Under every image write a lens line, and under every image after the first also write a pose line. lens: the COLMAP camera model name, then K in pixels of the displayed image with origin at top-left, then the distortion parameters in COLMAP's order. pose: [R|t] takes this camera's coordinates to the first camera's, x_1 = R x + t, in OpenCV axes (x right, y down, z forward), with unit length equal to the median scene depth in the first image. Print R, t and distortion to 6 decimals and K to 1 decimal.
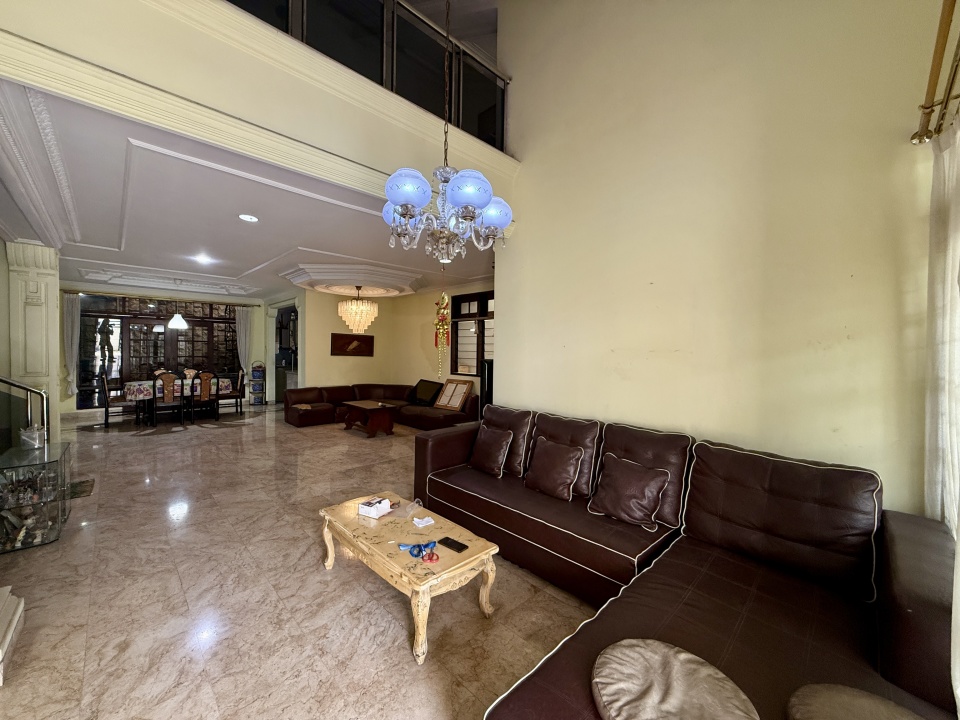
lens RADIAL K [[383.3, 0, 476.5], [0, 383.3, 357.9], [0, 0, 1]] dist [0.001494, -0.000070]
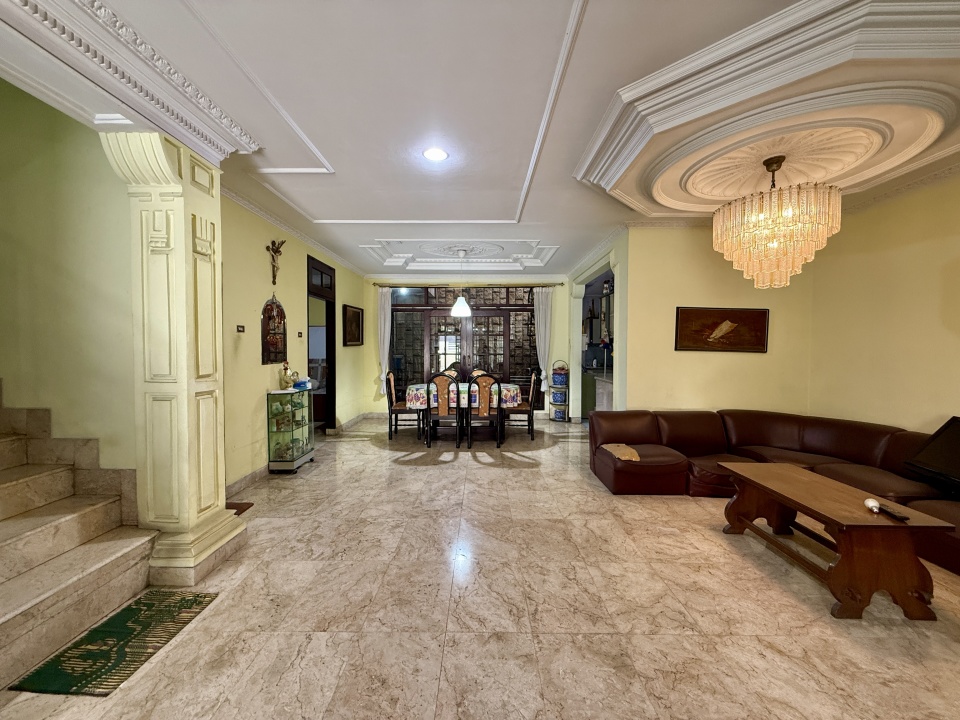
lens RADIAL K [[383.3, 0, 476.1], [0, 383.3, 358.9], [0, 0, 1]] dist [0.001494, -0.000070]
pose [[0.713494, 0.006564, -0.700630, -0.208923], [-0.006705, 0.999974, 0.002541, 0.005557], [0.700629, 0.002884, 0.713520, 0.442903]]
